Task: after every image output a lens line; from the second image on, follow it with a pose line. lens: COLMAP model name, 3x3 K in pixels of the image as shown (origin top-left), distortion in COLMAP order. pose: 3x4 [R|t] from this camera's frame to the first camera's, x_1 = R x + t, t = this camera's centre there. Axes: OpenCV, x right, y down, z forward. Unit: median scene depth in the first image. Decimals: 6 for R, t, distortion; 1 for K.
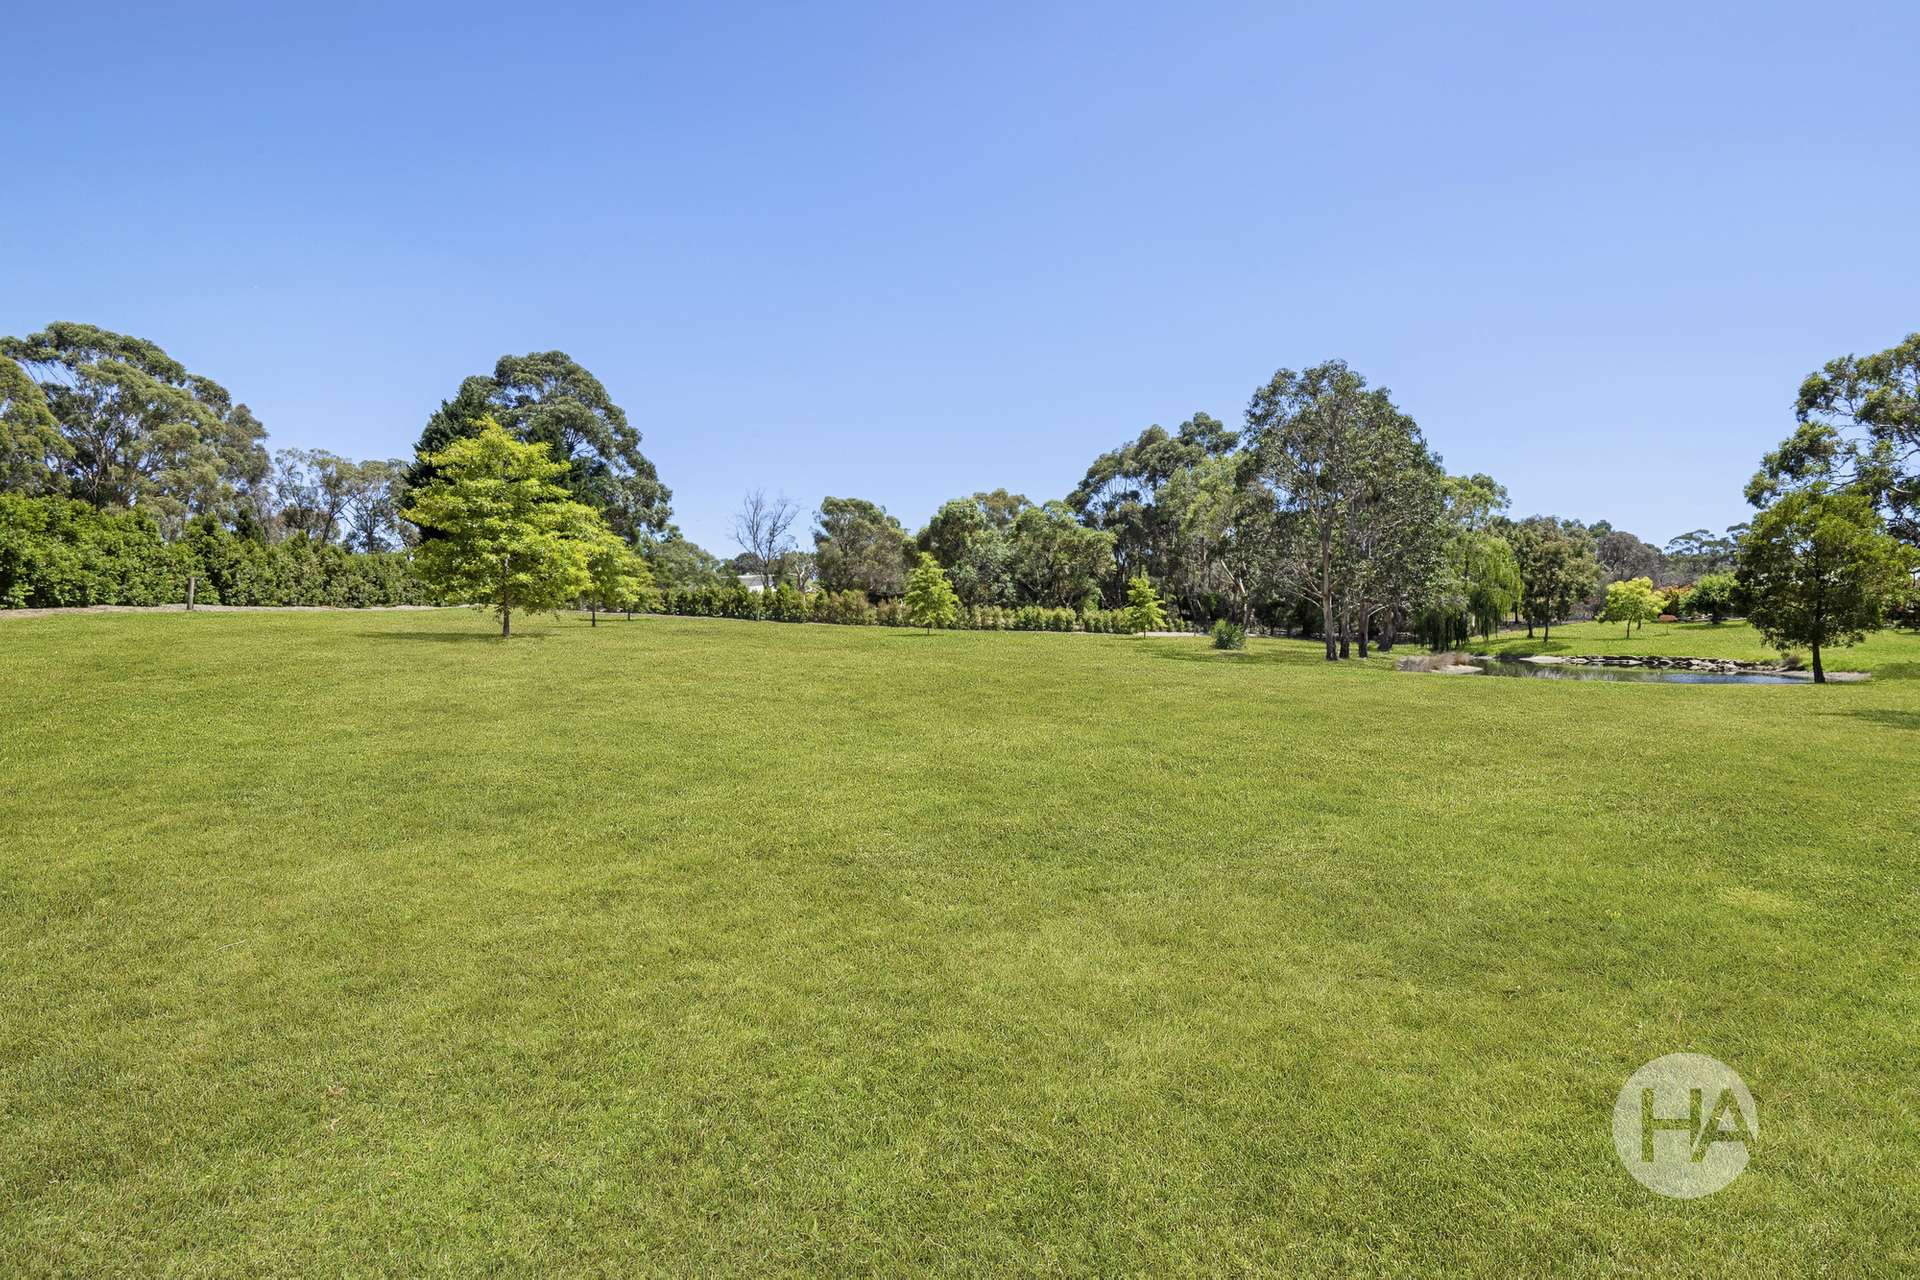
lens RADIAL K [[915.2, 0, 969.5], [0, 915.2, 629.7], [0, 0, 1]] dist [-0.000049, 0.000016]
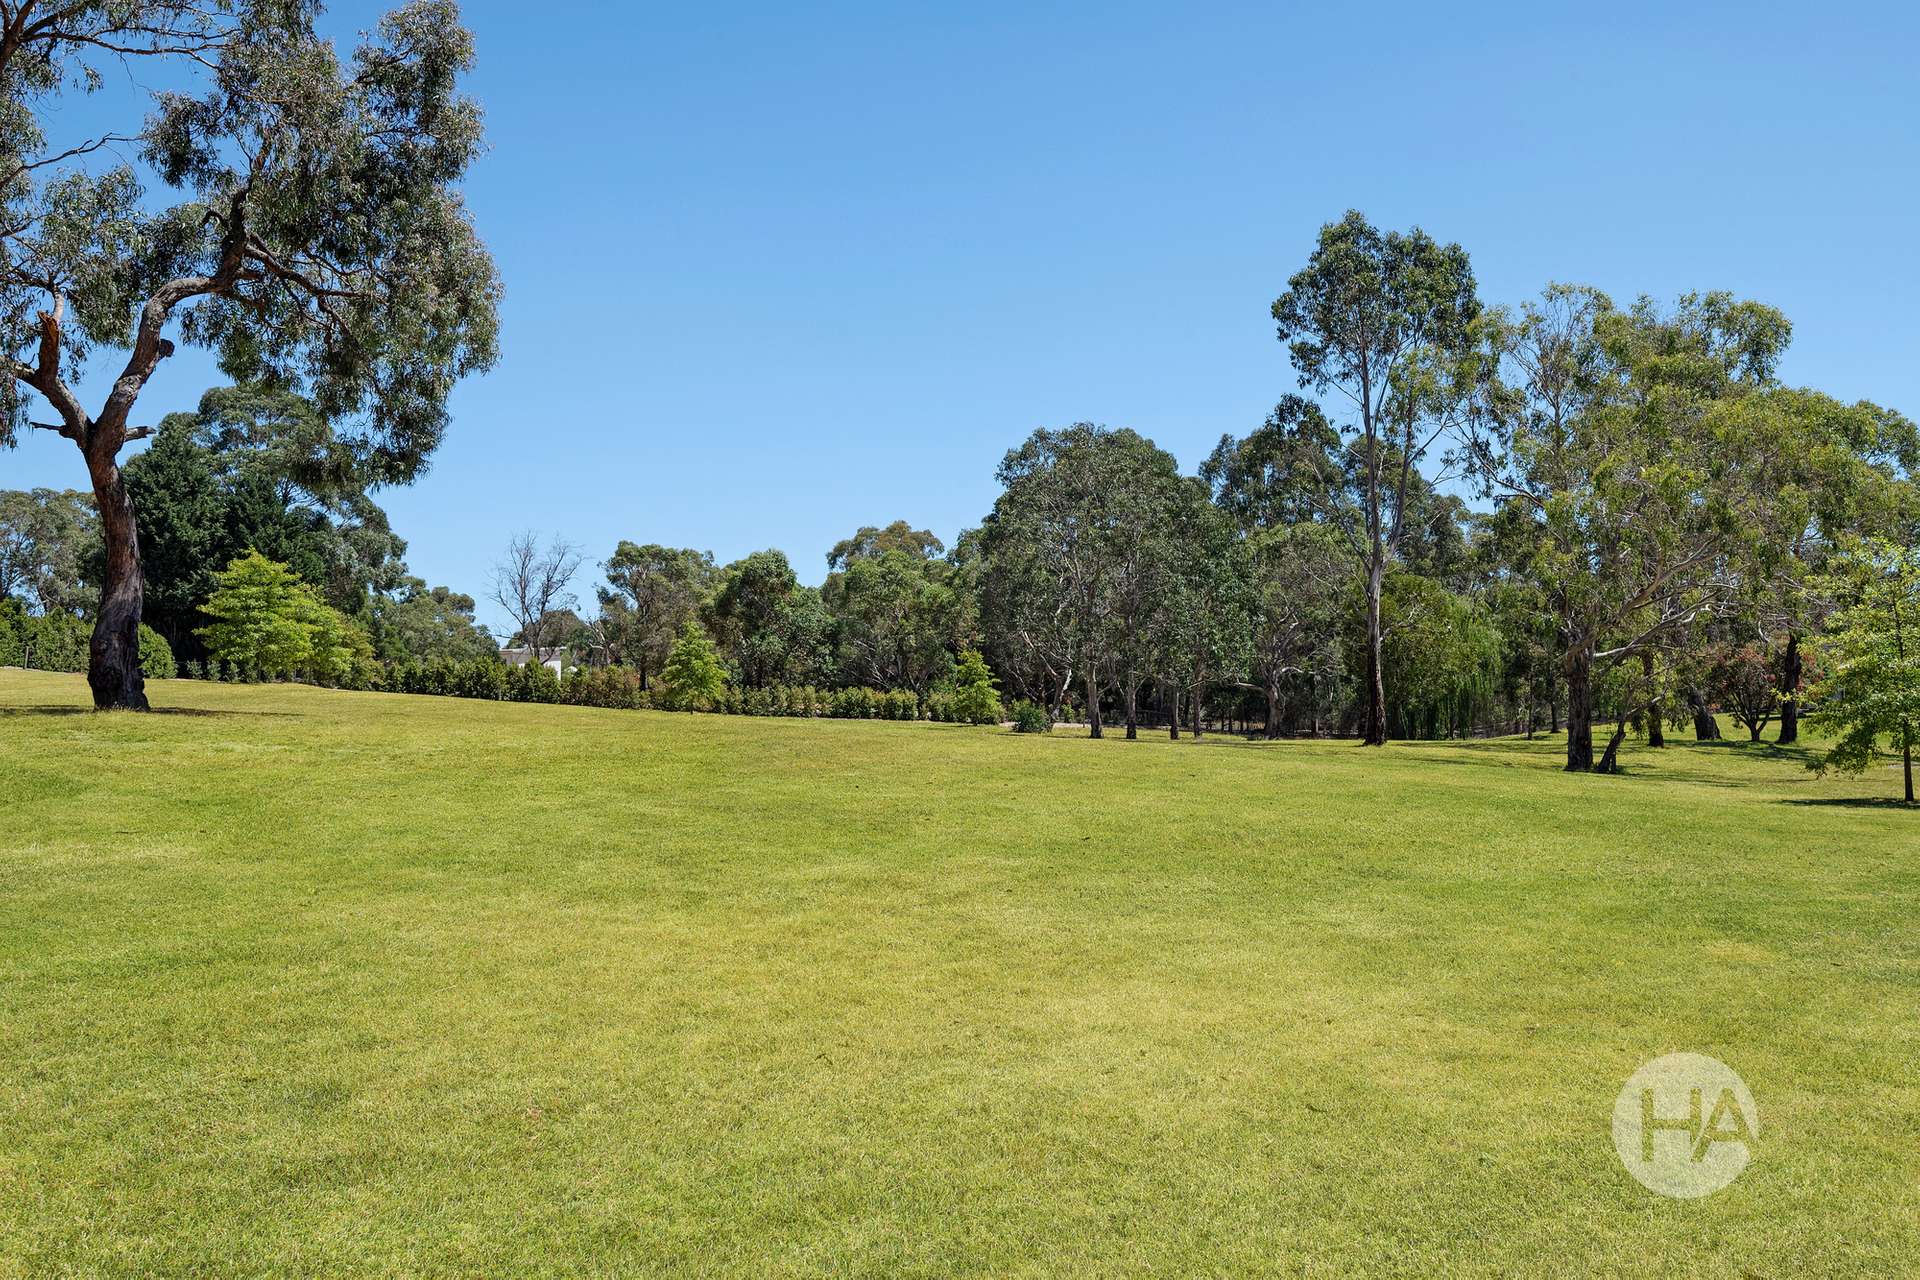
lens RADIAL K [[1738.3, 0, 960.0], [0, 1738.3, 640.0], [0, 0, 1]] dist [-0.005668, 0.004435]
pose [[0.999646, 0.001361, -0.026554, 0.196454], [-0.003076, 0.997903, -0.064649, 0.030394], [0.026410, 0.064708, 0.997555, -0.492046]]
